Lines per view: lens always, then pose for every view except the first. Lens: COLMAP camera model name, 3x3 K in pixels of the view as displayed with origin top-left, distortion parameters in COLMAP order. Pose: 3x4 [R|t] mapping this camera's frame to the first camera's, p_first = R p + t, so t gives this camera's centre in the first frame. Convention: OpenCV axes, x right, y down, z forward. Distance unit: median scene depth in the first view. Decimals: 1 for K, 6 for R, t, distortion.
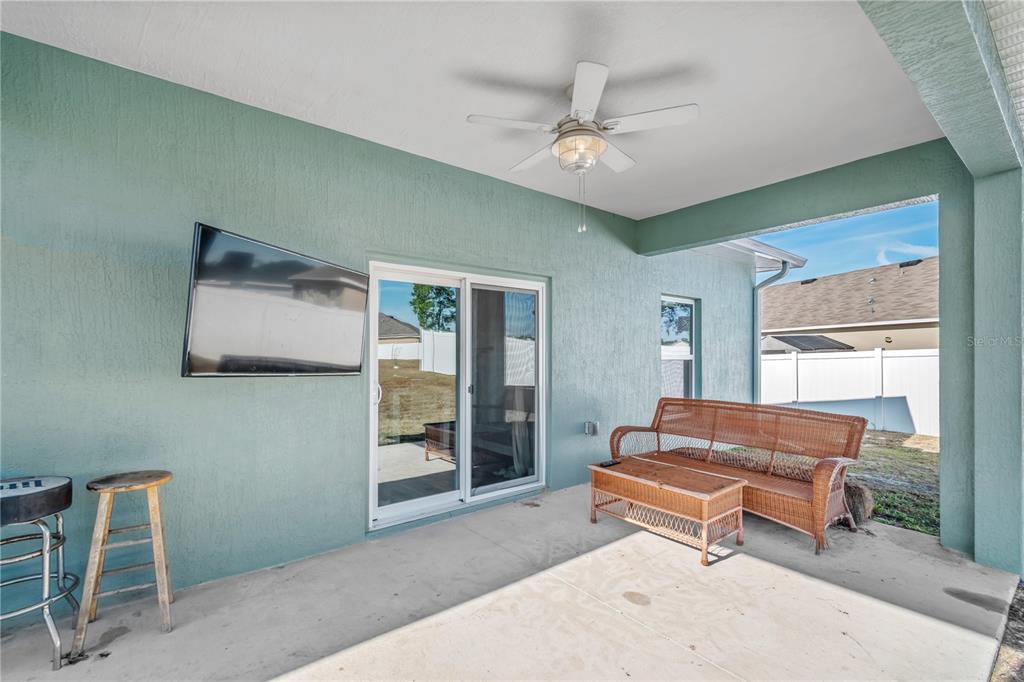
lens RADIAL K [[458.4, 0, 518.7], [0, 458.4, 348.8], [0, 0, 1]] dist [0.002957, -0.000796]
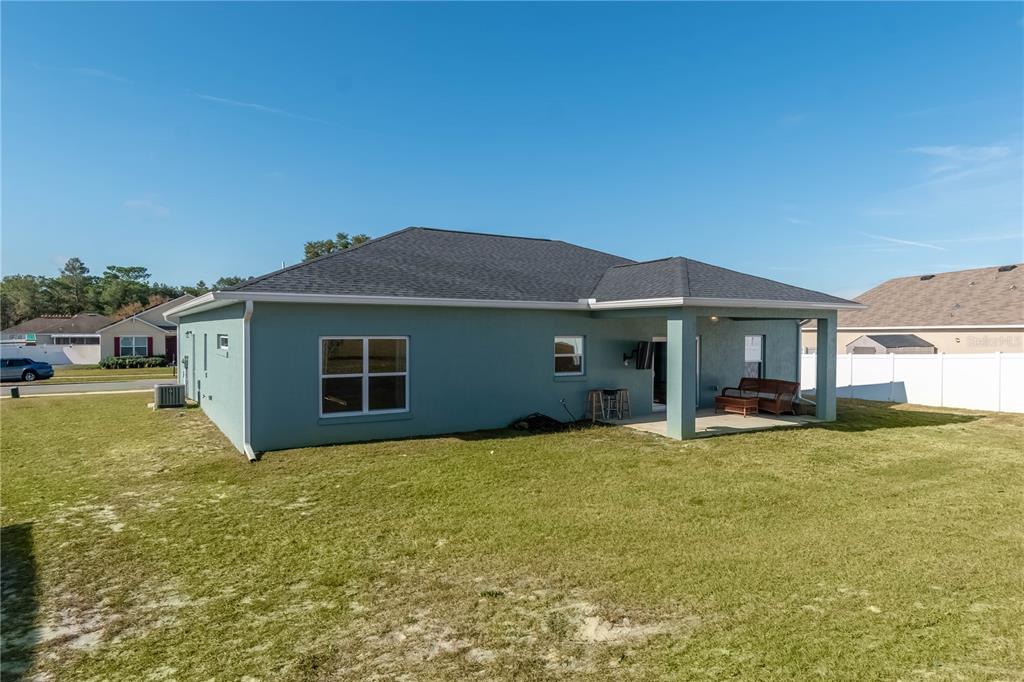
lens RADIAL K [[636.9, 0, 520.3], [0, 636.9, 337.3], [0, 0, 1]] dist [0.006190, 0.000458]
pose [[0.991629, -0.000069, -0.129121, -0.545764], [0.002341, 0.999845, 0.017443, -0.216689], [0.129100, -0.017599, 0.991475, -3.140277]]
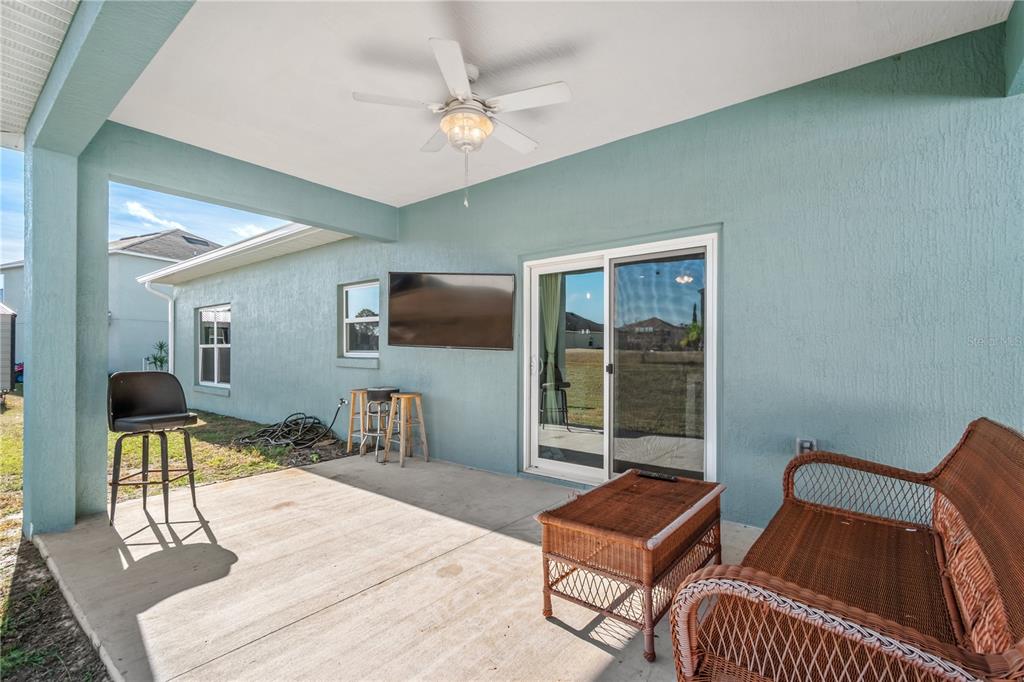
lens RADIAL K [[458.4, 0, 520.3], [0, 458.4, 349.9], [0, 0, 1]] dist [0.002957, -0.000796]
pose [[0.227994, -0.009531, -0.973616, 0.672479], [0.003037, 0.999954, -0.009078, 0.048286], [0.973658, -0.000887, 0.228013, 0.504159]]
